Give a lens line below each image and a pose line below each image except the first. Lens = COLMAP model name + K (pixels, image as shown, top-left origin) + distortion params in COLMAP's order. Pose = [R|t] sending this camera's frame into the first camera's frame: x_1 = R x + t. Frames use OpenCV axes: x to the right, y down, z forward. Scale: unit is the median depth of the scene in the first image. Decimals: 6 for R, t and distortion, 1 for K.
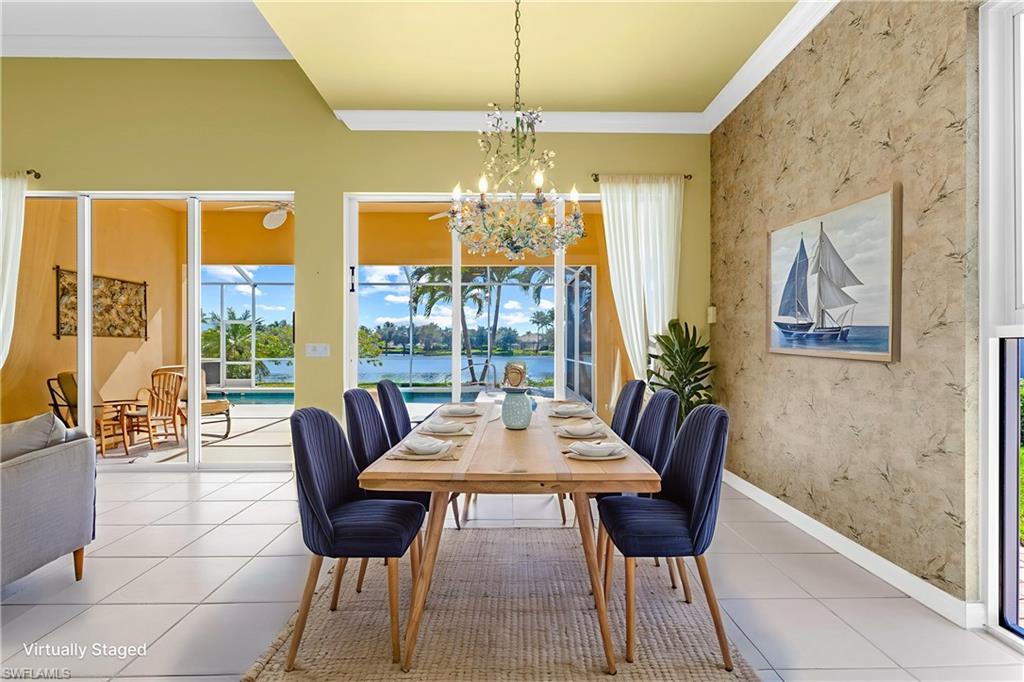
lens RADIAL K [[472.7, 0, 496.8], [0, 472.7, 342.8], [0, 0, 1]] dist [-0.005834, 0.000346]
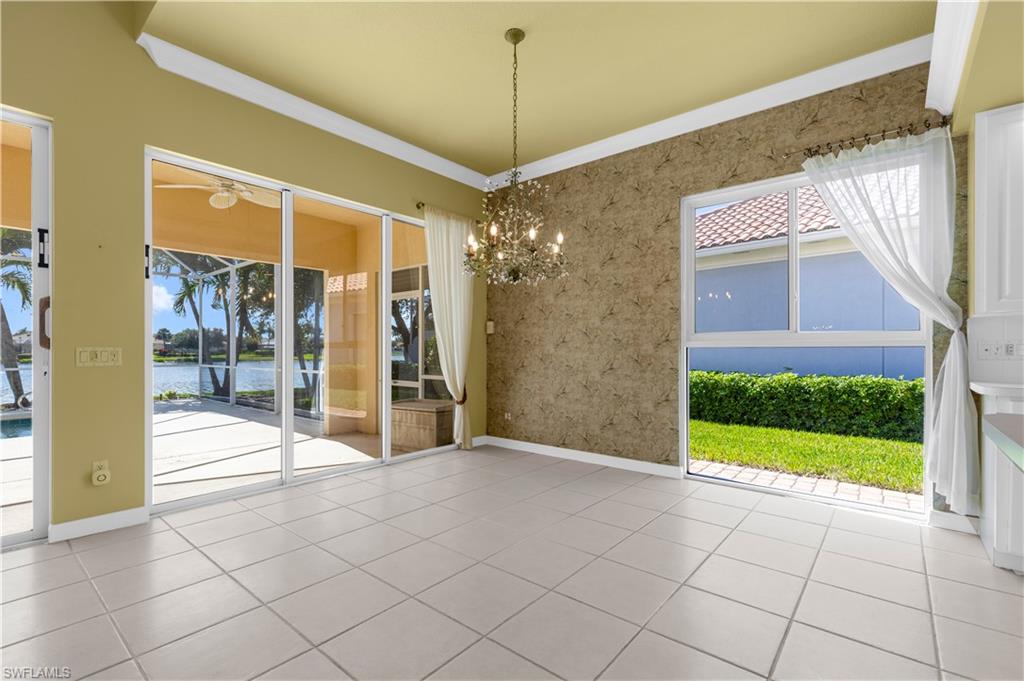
lens RADIAL K [[464.5, 0, 503.6], [0, 464.5, 350.4], [0, 0, 1]] dist [0.007466, -0.003178]
pose [[0.647623, -0.003603, 0.761953, -0.656937], [-0.005065, 0.999946, 0.009034, -0.006236], [-0.761944, -0.009710, 0.647570, 0.119967]]
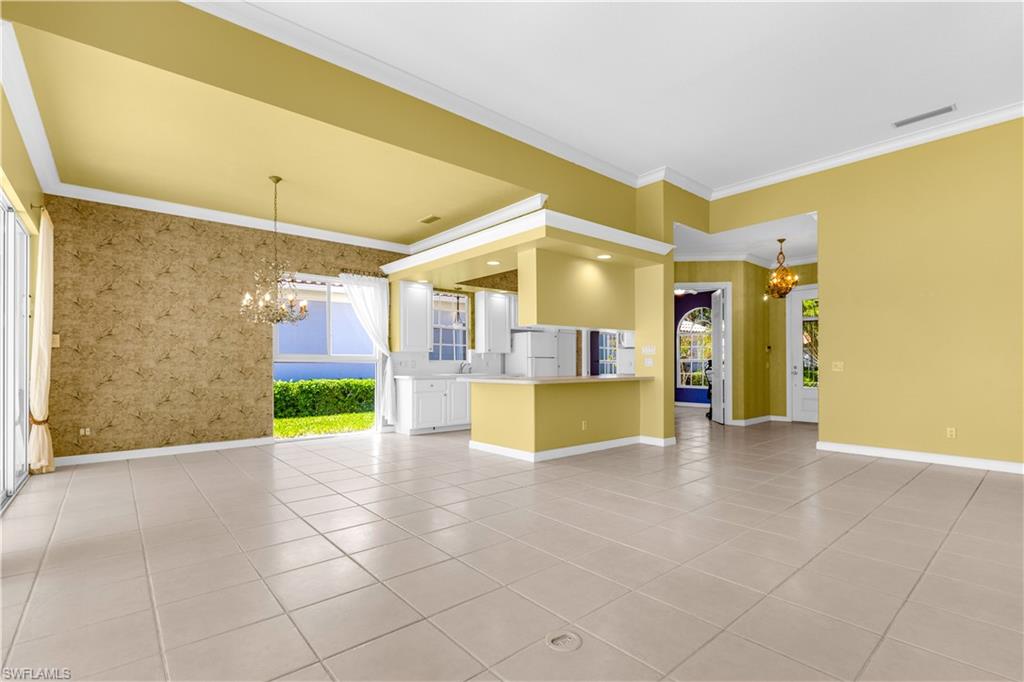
lens RADIAL K [[472.7, 0, 514.9], [0, 472.7, 360.9], [0, 0, 1]] dist [-0.005834, 0.000346]
pose [[-0.646312, 0.002749, 0.763069, -1.597482], [-0.005313, 0.999953, -0.008103, -0.001558], [-0.763055, -0.009291, -0.646267, 1.050418]]
